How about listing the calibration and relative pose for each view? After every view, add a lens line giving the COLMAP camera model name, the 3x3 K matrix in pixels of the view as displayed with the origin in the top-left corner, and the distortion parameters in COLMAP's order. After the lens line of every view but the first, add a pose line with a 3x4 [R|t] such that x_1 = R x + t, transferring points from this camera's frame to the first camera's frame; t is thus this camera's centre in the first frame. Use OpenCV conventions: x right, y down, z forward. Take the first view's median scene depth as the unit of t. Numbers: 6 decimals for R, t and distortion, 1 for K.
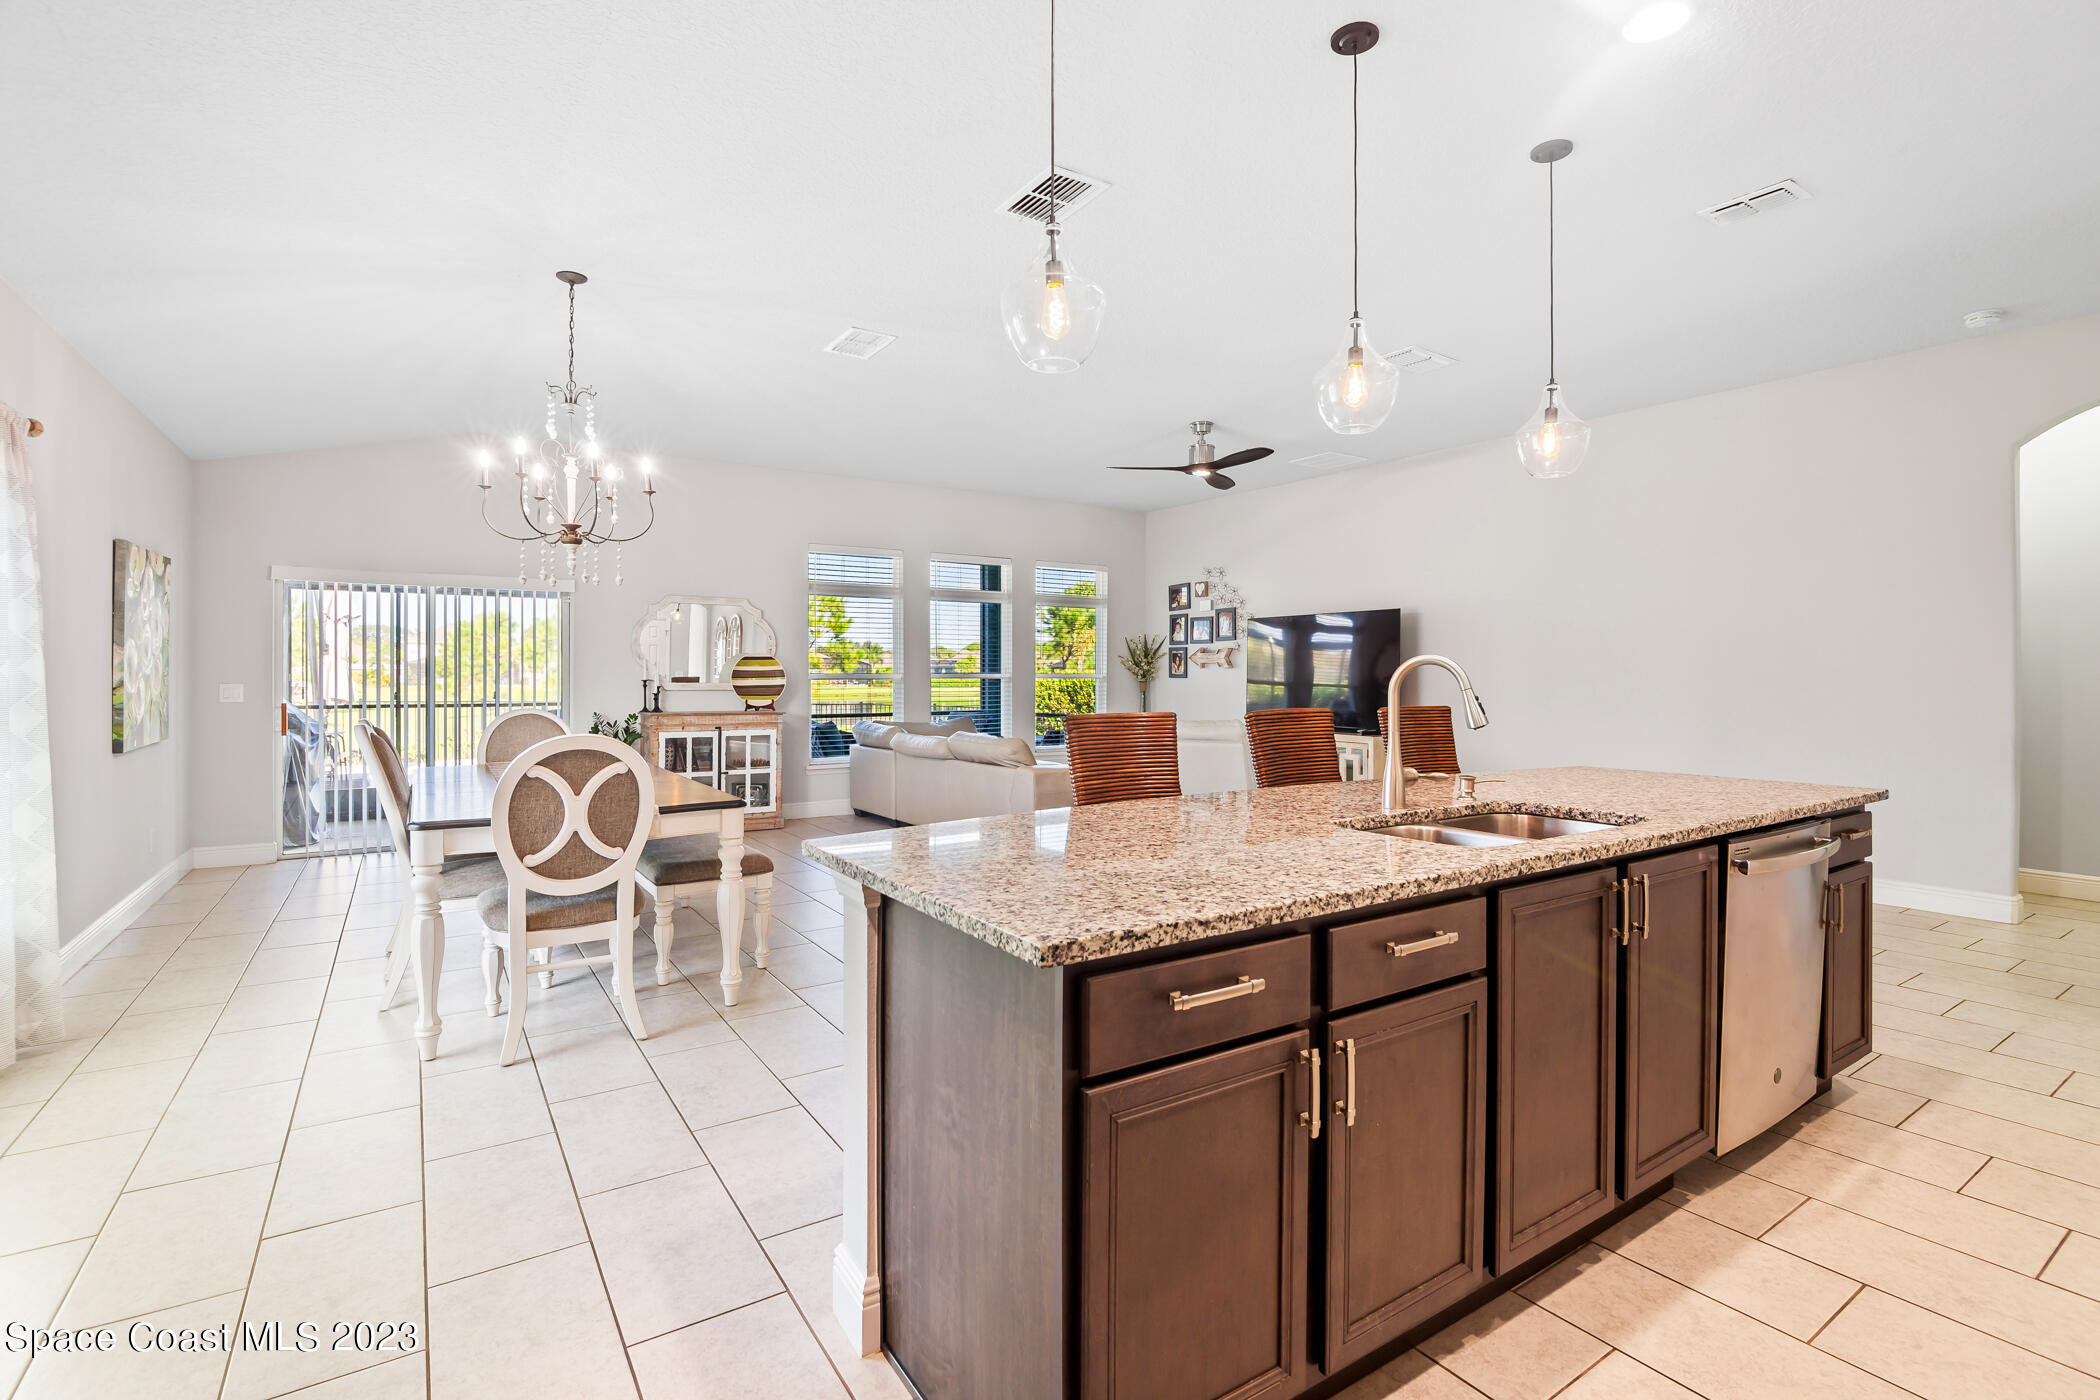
lens RADIAL K [[973.4, 0, 1052.9], [0, 973.4, 687.4], [0, 0, 1]] dist [-0.006146, -0.001576]
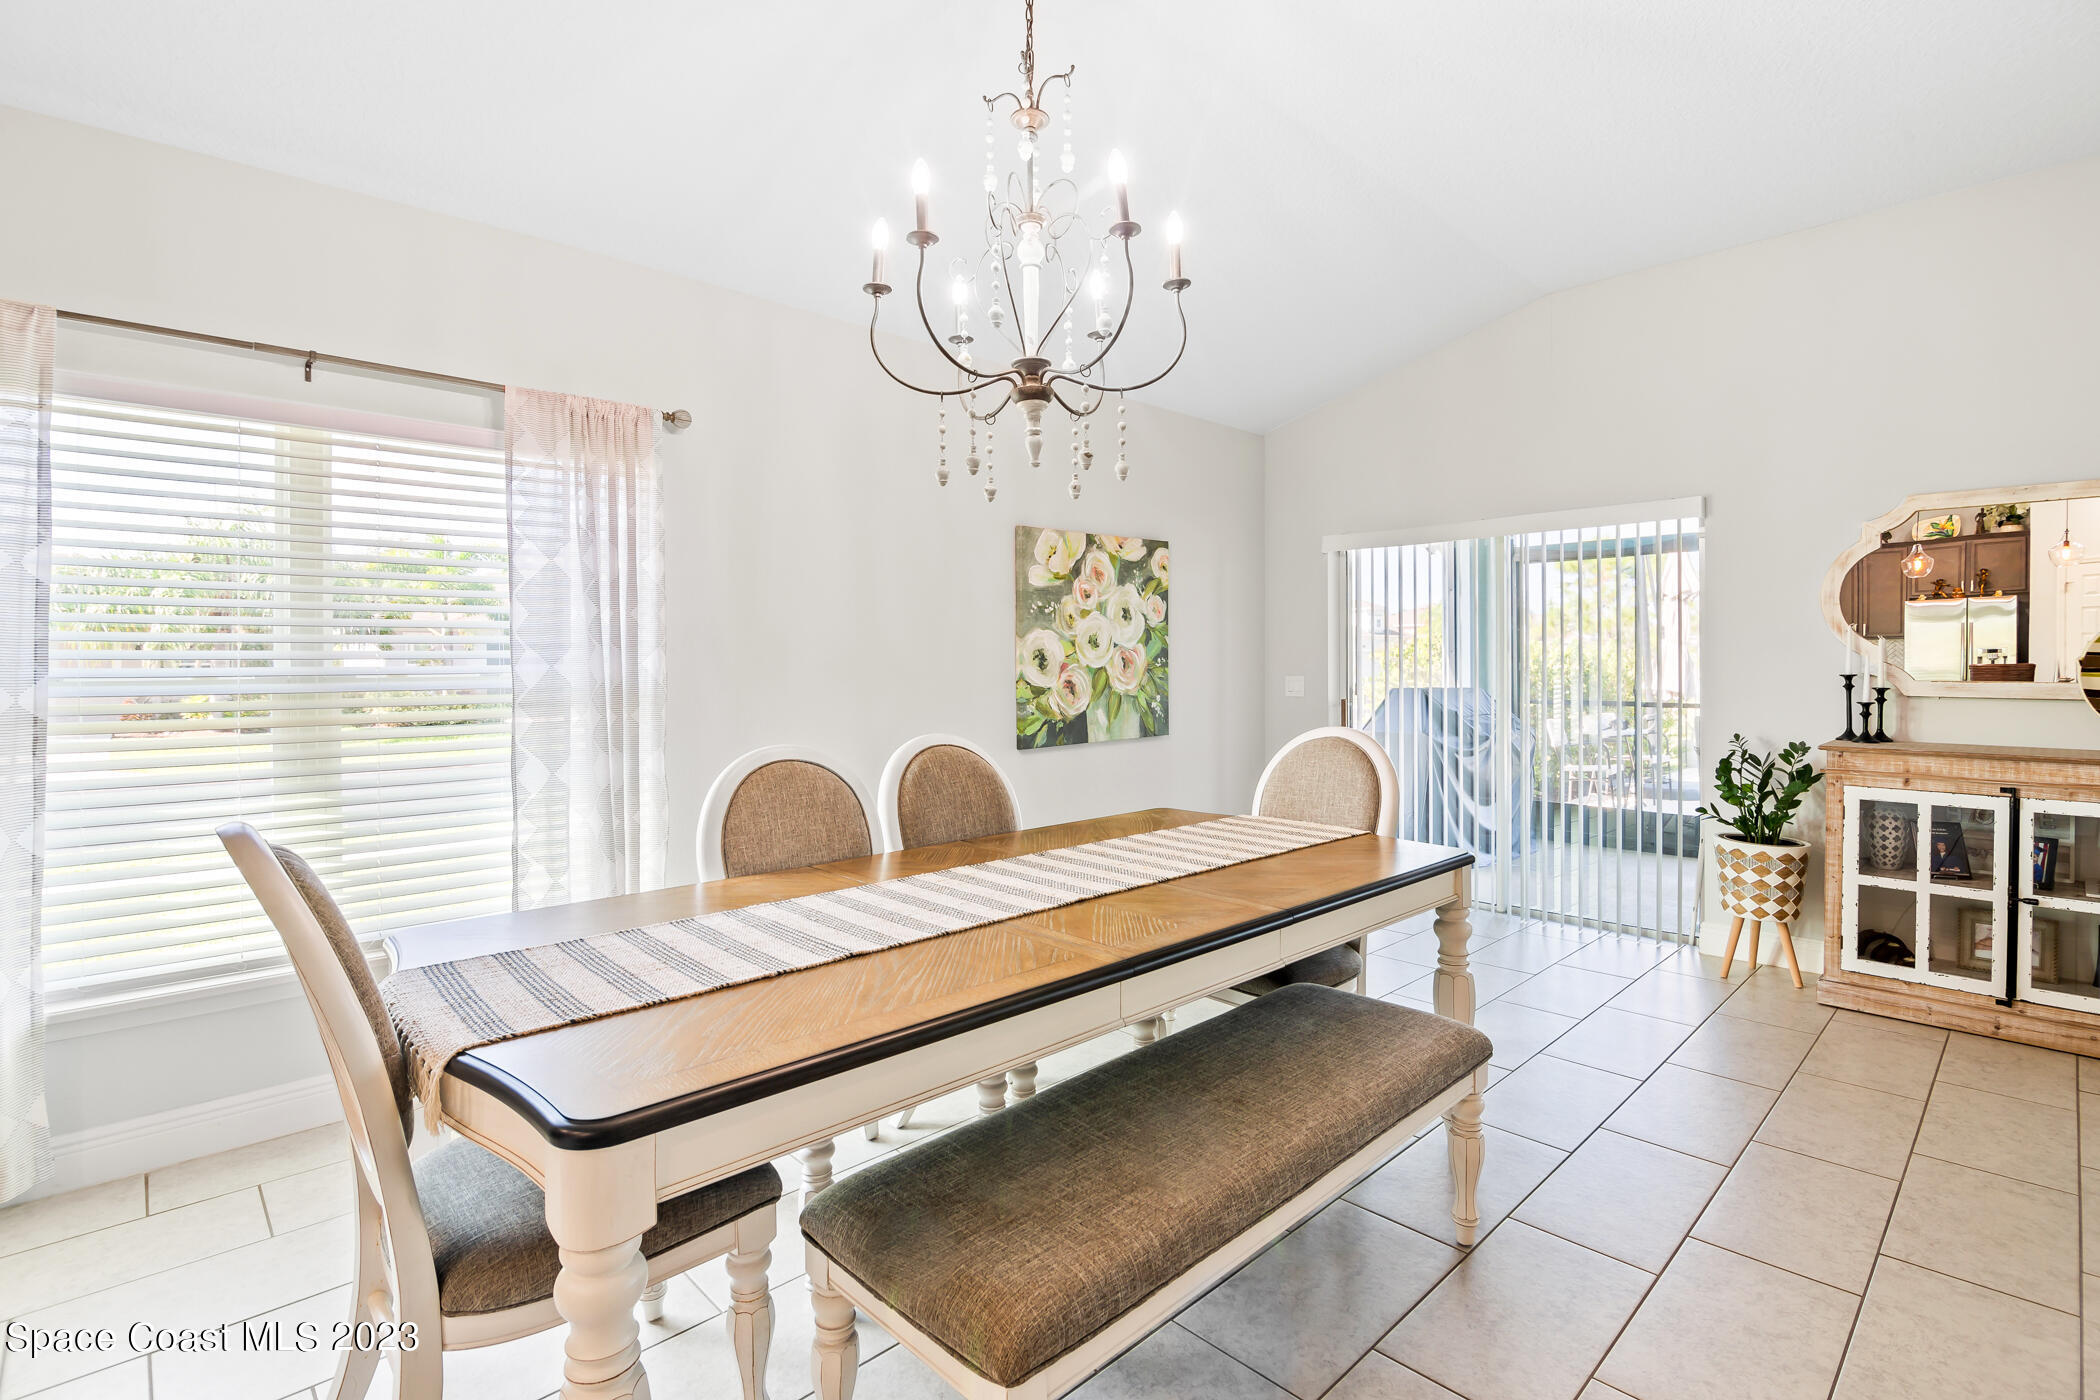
lens RADIAL K [[973.4, 0, 1052.9], [0, 973.4, 690.4], [0, 0, 1]] dist [-0.006146, -0.001576]
pose [[0.167694, 0.024193, -0.985542, -0.002444], [-0.008799, 0.999696, 0.023043, -0.007361], [0.985800, 0.004808, 0.167855, 0.520905]]
